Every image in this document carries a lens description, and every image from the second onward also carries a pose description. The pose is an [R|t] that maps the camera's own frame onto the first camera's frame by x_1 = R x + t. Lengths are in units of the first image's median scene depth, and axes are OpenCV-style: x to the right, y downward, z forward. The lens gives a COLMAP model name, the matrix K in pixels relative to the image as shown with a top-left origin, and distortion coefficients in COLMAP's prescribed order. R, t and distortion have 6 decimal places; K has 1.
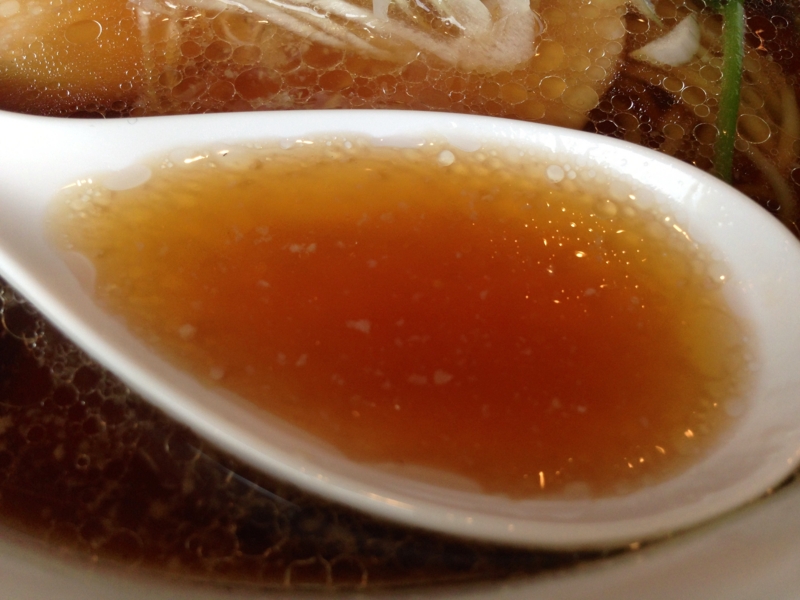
lens RADIAL K [[779.4, 0, 397.1], [0, 779.4, 284.4], [0, 0, 1]] dist [0.074649, -0.212935]
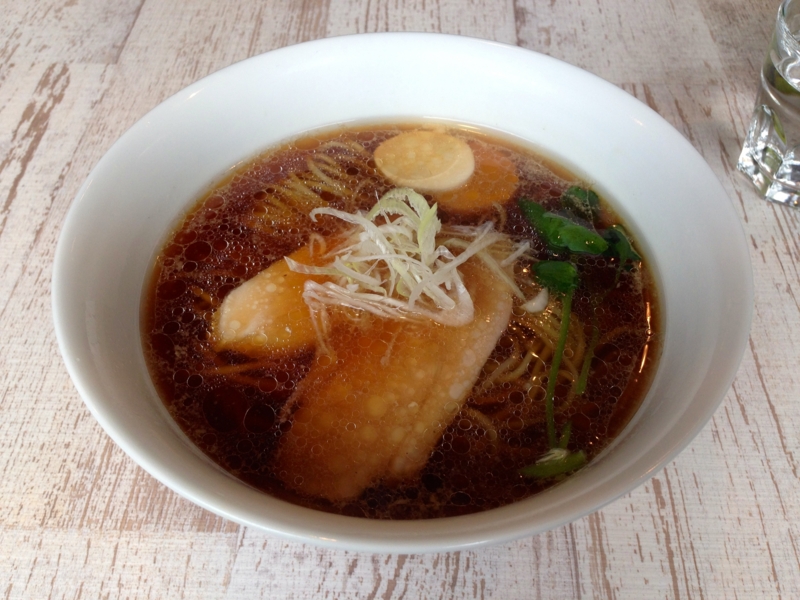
lens RADIAL K [[741.7, 0, 400.0], [0, 741.7, 300.0], [0, 0, 1]] dist [0.118994, -0.288606]
pose [[0.995396, -0.074423, -0.060406, 0.089138], [0.060704, 0.977169, -0.203609, 0.131005], [0.074180, 0.199004, 0.977187, -1.383132]]
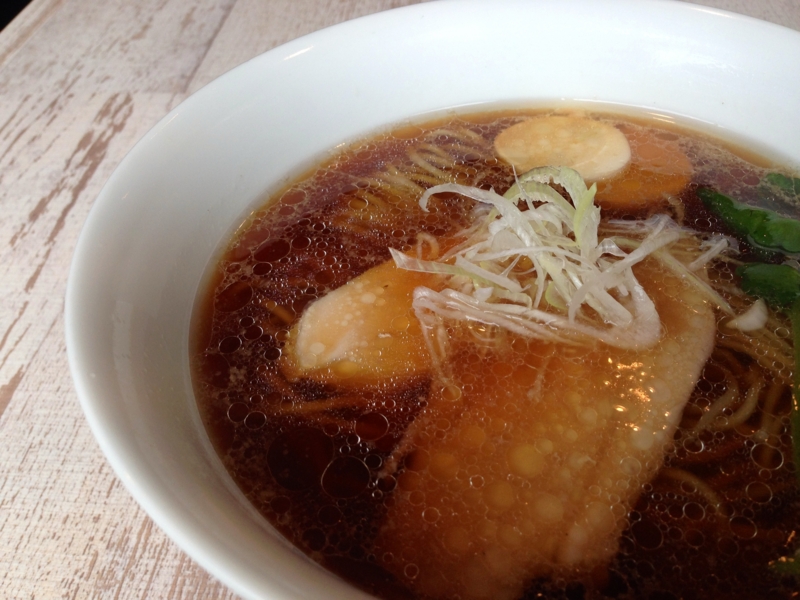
lens RADIAL K [[779.4, 0, 397.1], [0, 779.4, 284.4], [0, 0, 1]] dist [0.074649, -0.212935]
pose [[0.986243, -0.083764, -0.142505, -0.143231], [0.032400, 0.943336, -0.330255, 0.155158], [0.162094, 0.321094, 0.933072, -0.757780]]
